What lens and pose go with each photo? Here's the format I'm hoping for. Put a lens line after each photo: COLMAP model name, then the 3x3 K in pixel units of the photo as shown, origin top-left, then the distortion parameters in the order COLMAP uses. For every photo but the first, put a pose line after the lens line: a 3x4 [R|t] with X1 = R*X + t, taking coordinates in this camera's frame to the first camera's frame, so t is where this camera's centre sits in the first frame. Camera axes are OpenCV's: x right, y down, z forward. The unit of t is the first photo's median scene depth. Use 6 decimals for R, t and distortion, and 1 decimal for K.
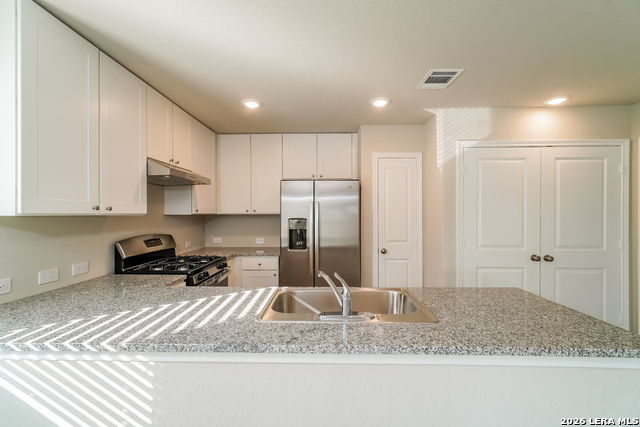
lens RADIAL K [[275.6, 0, 320.0], [0, 275.6, 213.5], [0, 0, 1]] dist [0.009606, 0.000573]
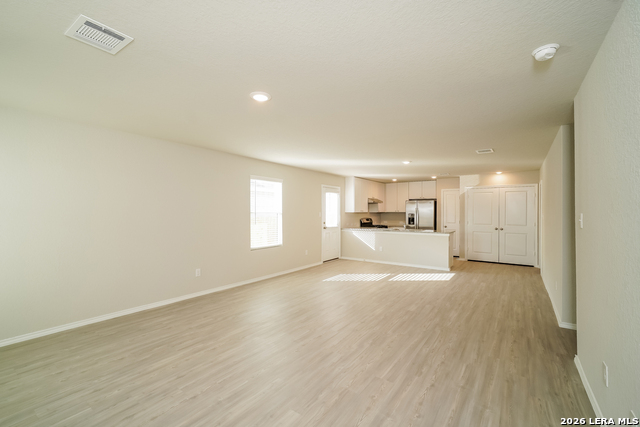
lens RADIAL K [[275.6, 0, 320.0], [0, 275.6, 213.5], [0, 0, 1]] dist [0.009606, 0.000573]
pose [[0.820730, 0.006795, -0.571276, 0.897464], [-0.006943, 0.999974, 0.001919, 0.018023], [0.571274, 0.002391, 0.820756, -2.200289]]
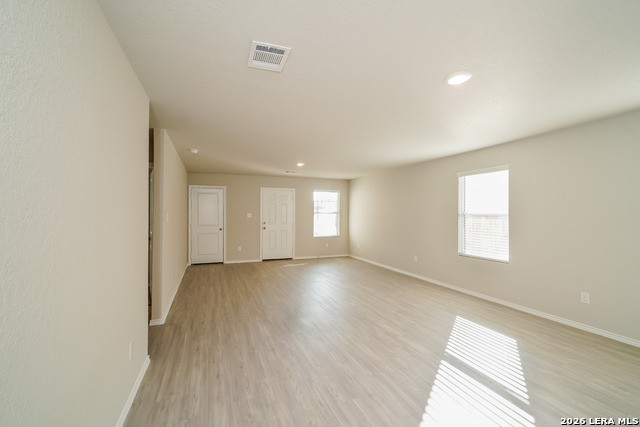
lens RADIAL K [[275.6, 0, 320.0], [0, 275.6, 213.5], [0, 0, 1]] dist [0.009606, 0.000573]
pose [[-0.922599, 0.000551, -0.385760, 0.897483], [-0.002531, 0.999969, 0.007481, 0.003806], [0.385752, 0.007878, -0.922569, 0.432498]]
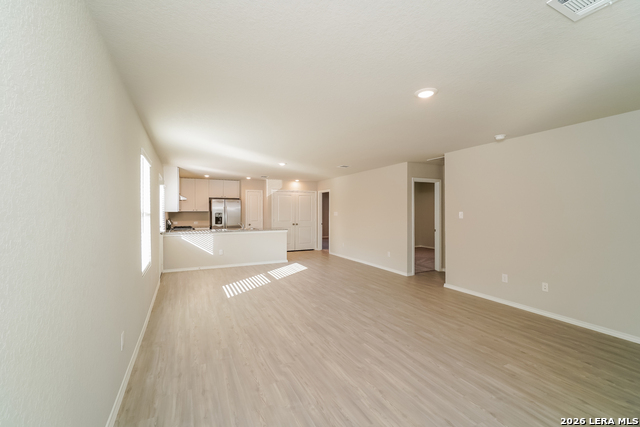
lens RADIAL K [[275.6, 0, 320.0], [0, 275.6, 213.5], [0, 0, 1]] dist [0.009606, 0.000573]
pose [[0.893841, -0.002361, 0.448377, -0.468182], [0.001350, 0.999996, 0.002574, 0.019217], [-0.448381, -0.001695, 0.893841, -2.202827]]
